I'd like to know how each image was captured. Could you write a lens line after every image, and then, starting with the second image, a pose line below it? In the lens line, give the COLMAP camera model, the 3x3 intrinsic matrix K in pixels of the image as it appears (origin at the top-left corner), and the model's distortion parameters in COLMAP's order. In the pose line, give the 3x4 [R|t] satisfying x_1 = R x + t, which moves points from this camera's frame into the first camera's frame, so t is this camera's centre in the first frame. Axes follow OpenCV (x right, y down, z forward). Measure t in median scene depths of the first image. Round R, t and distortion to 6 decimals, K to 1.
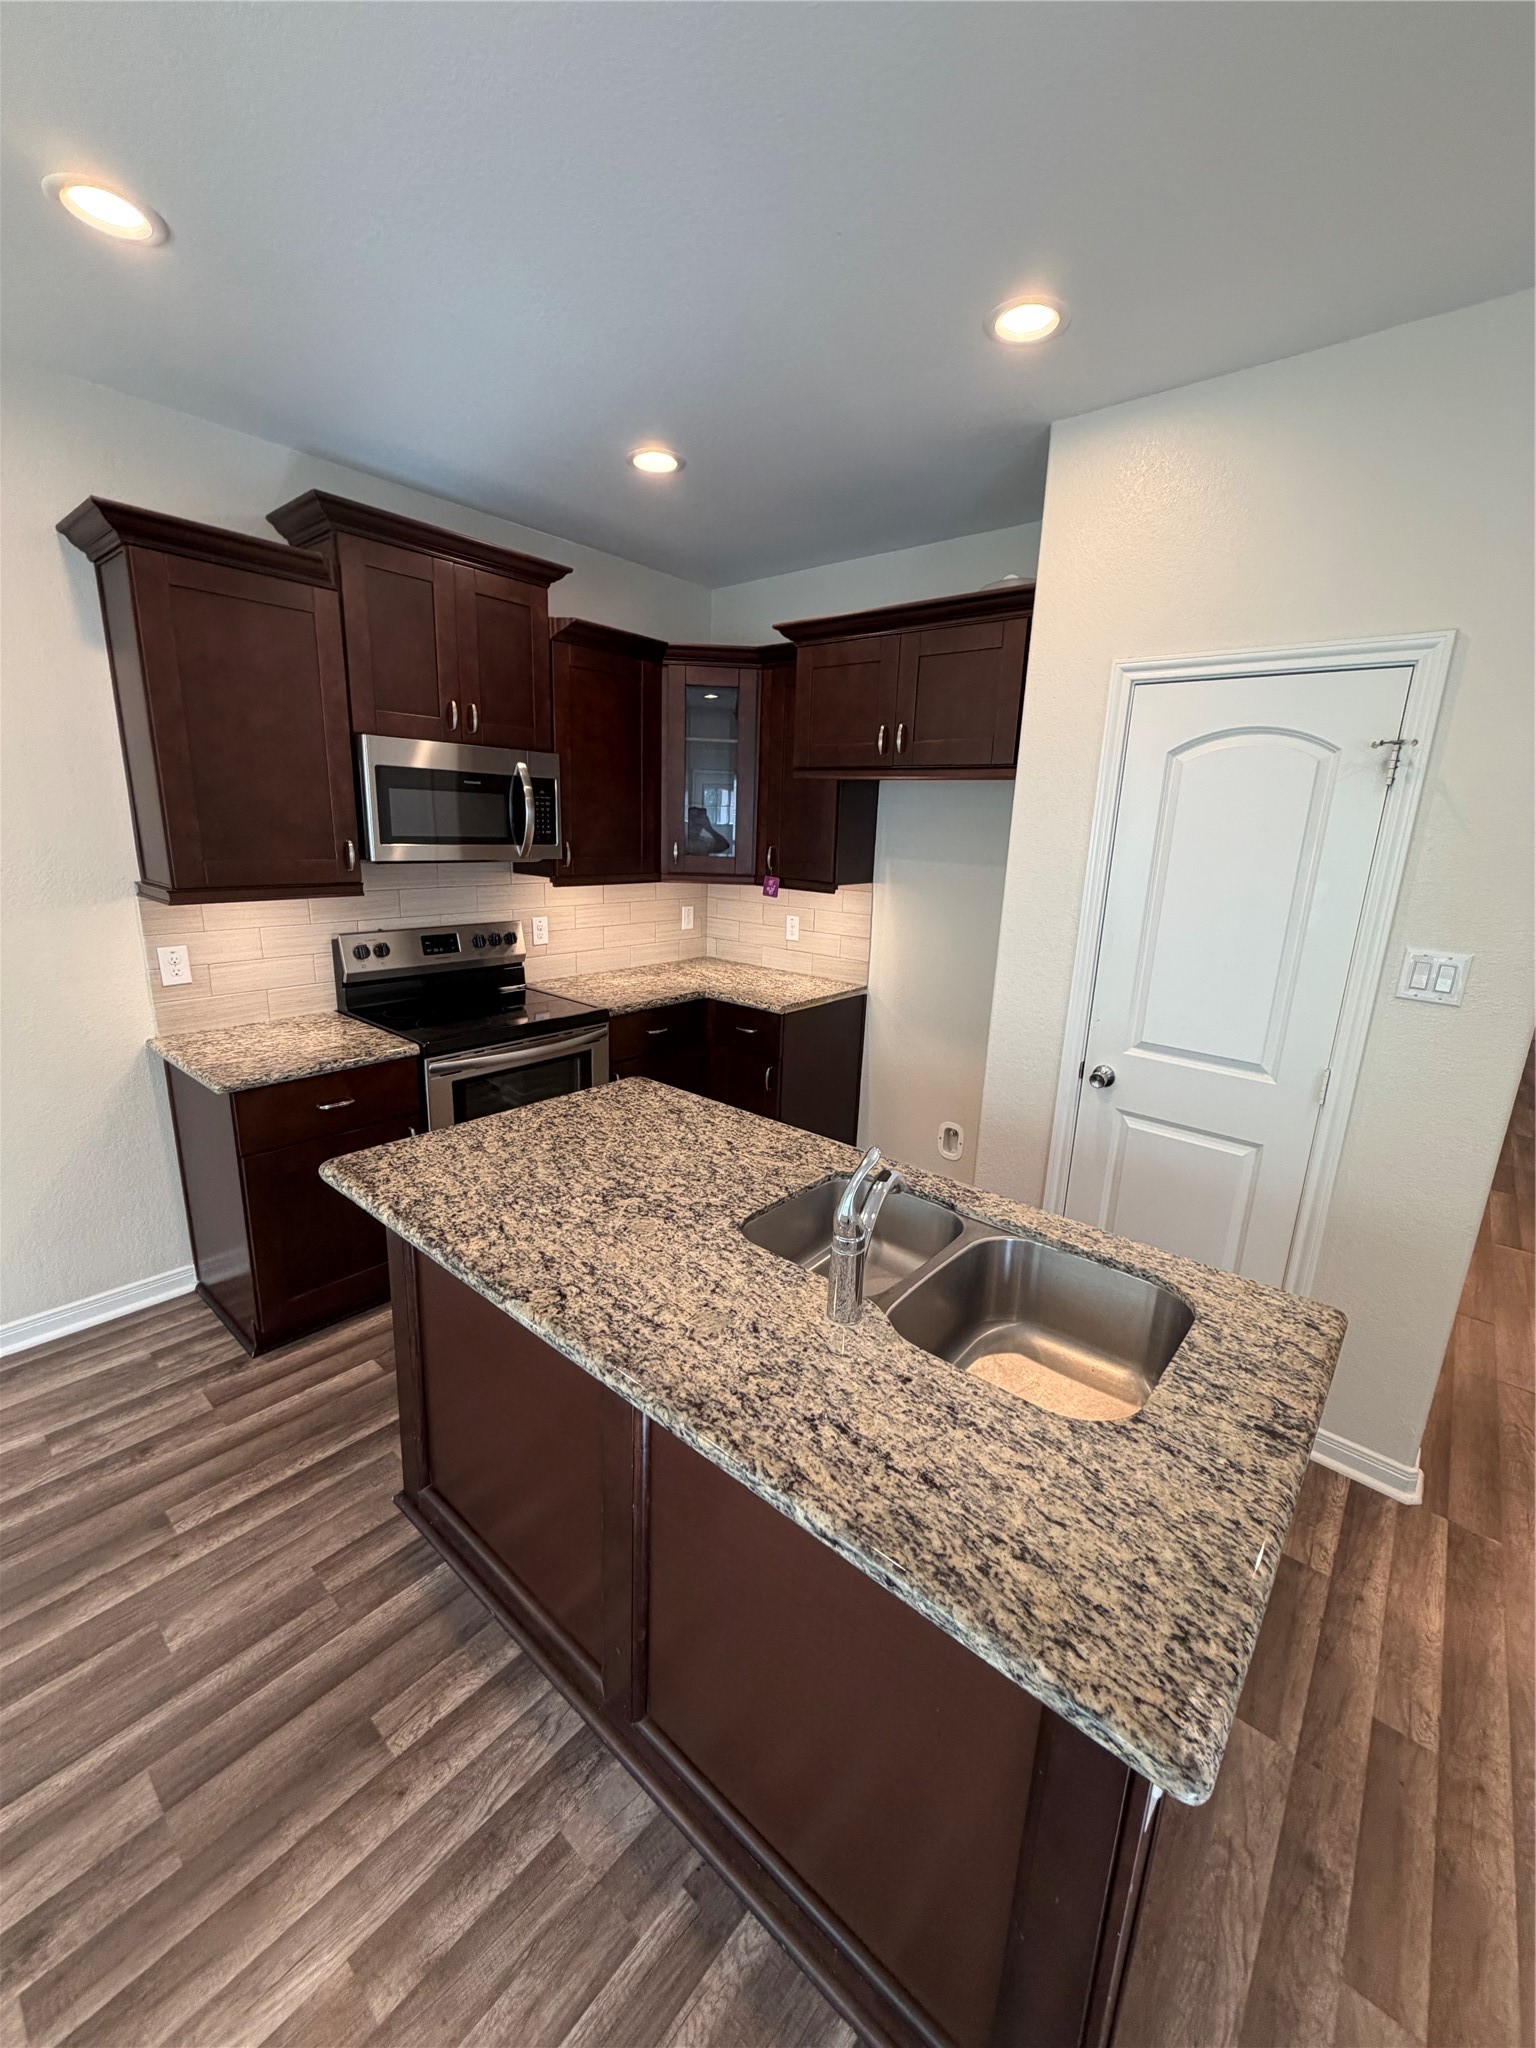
lens RADIAL K [[814.8, 0, 769.0], [0, 814.8, 1017.9], [0, 0, 1]] dist [0.000169, 0.000060]
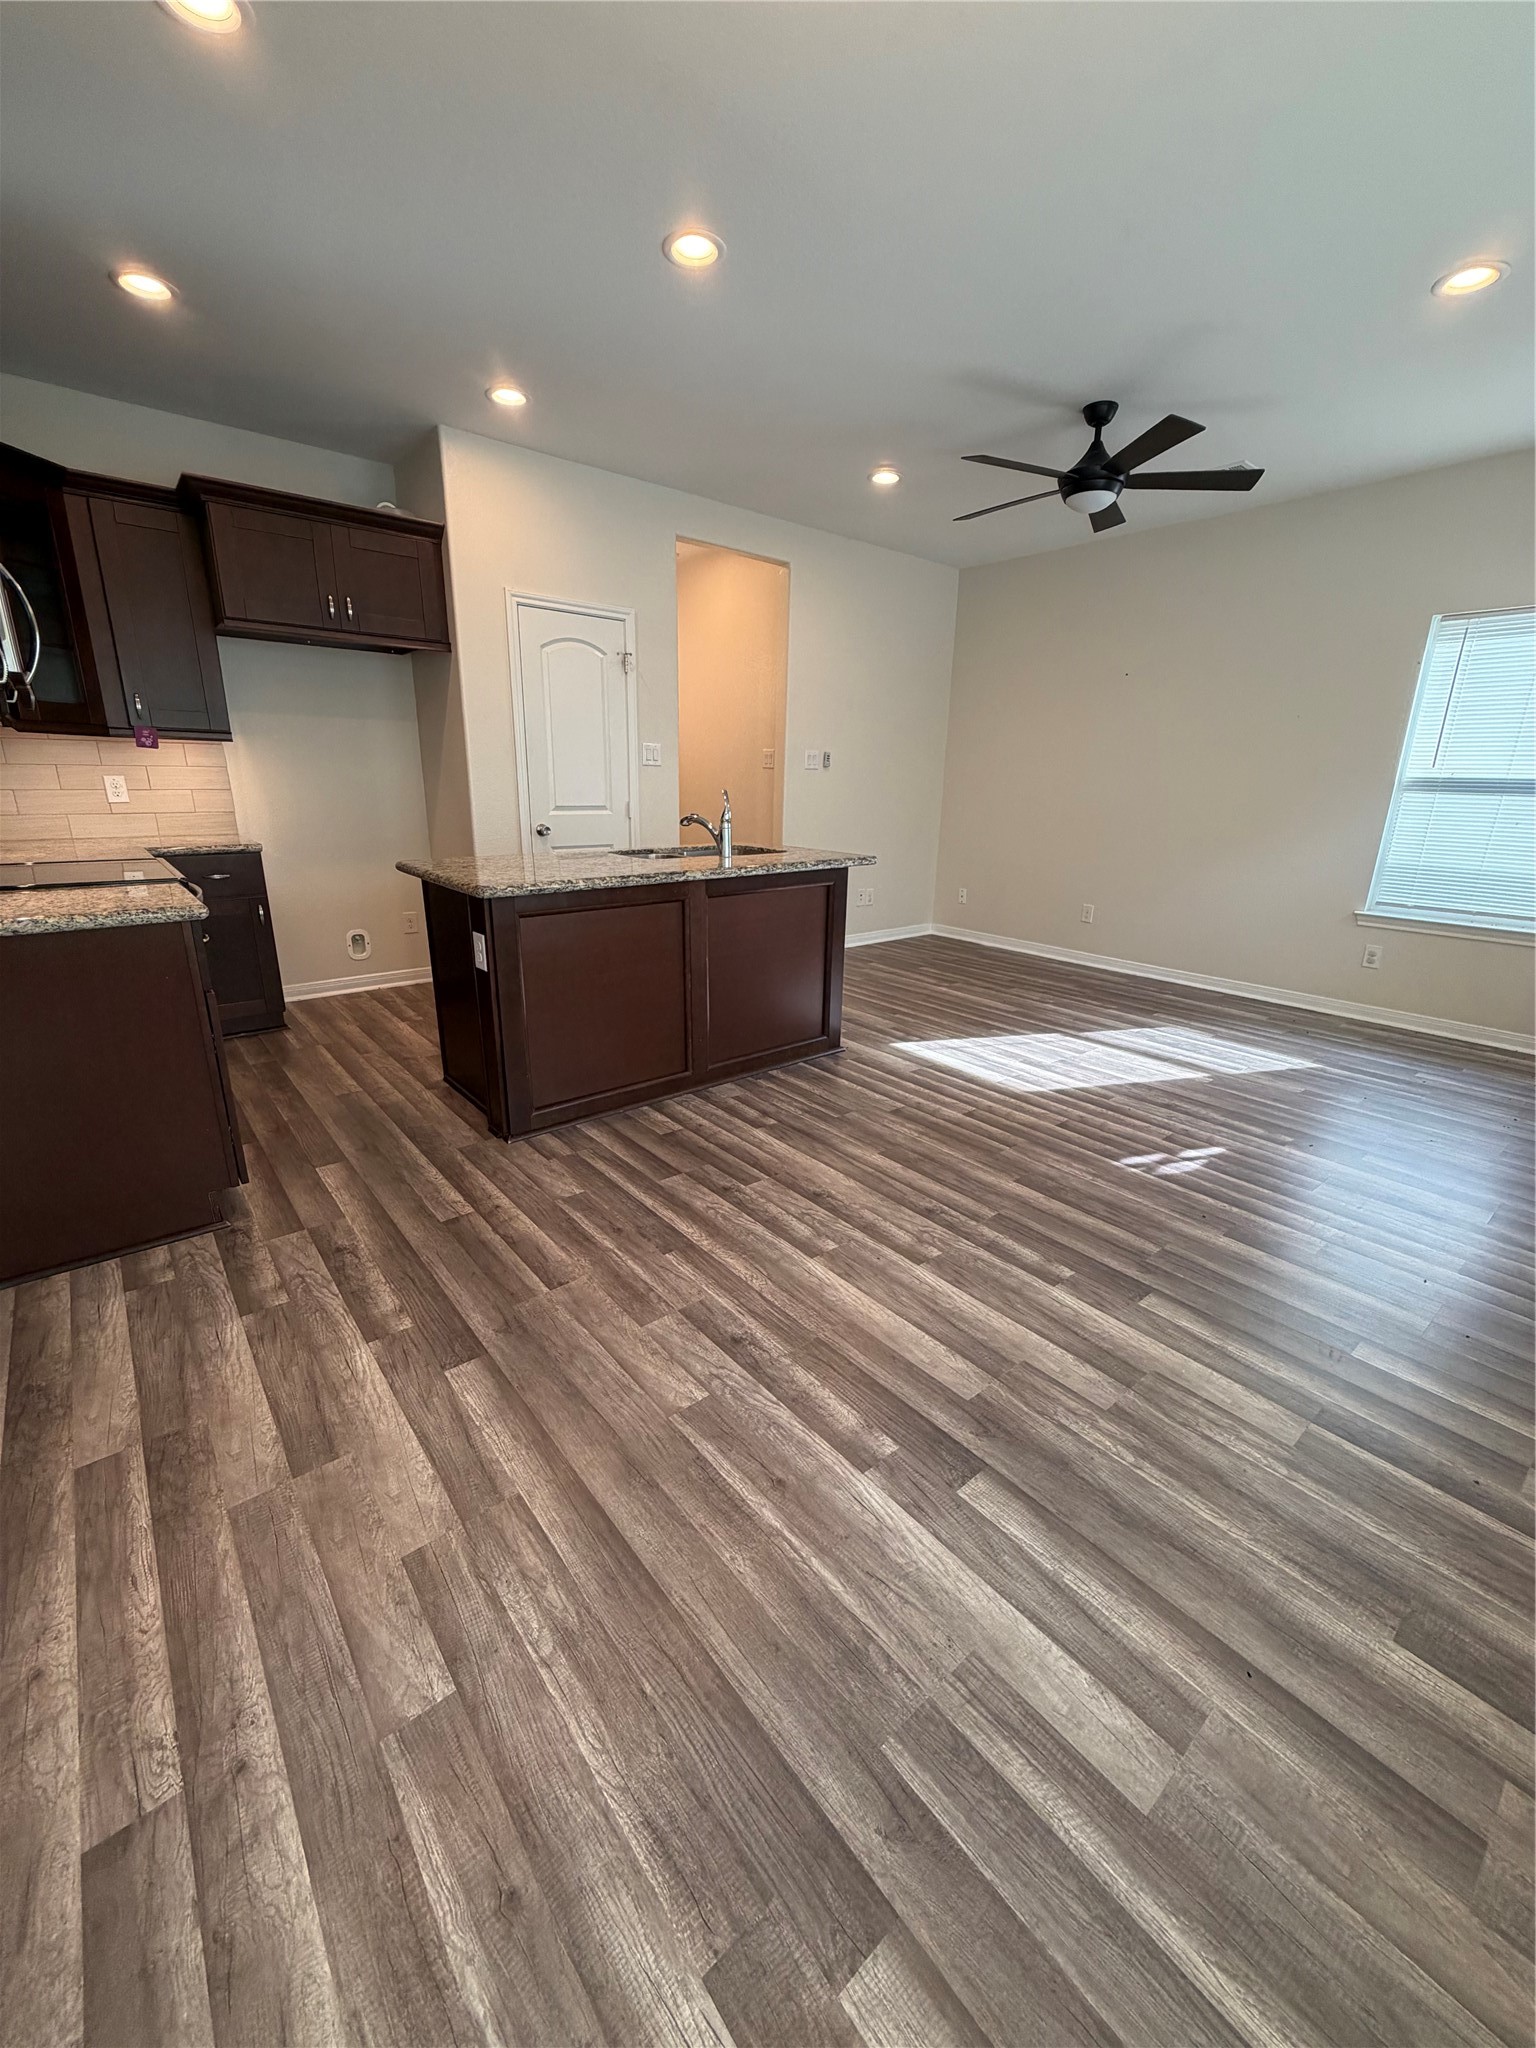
lens RADIAL K [[809.9, 0, 771.7], [0, 809.9, 1017.0], [0, 0, 1]] dist [0.000926, 0.000120]
pose [[0.170788, -0.313463, 0.934116, -1.125996], [0.224728, 0.935449, 0.272822, 0.071856], [-0.959338, 0.163327, 0.230207, 0.138320]]
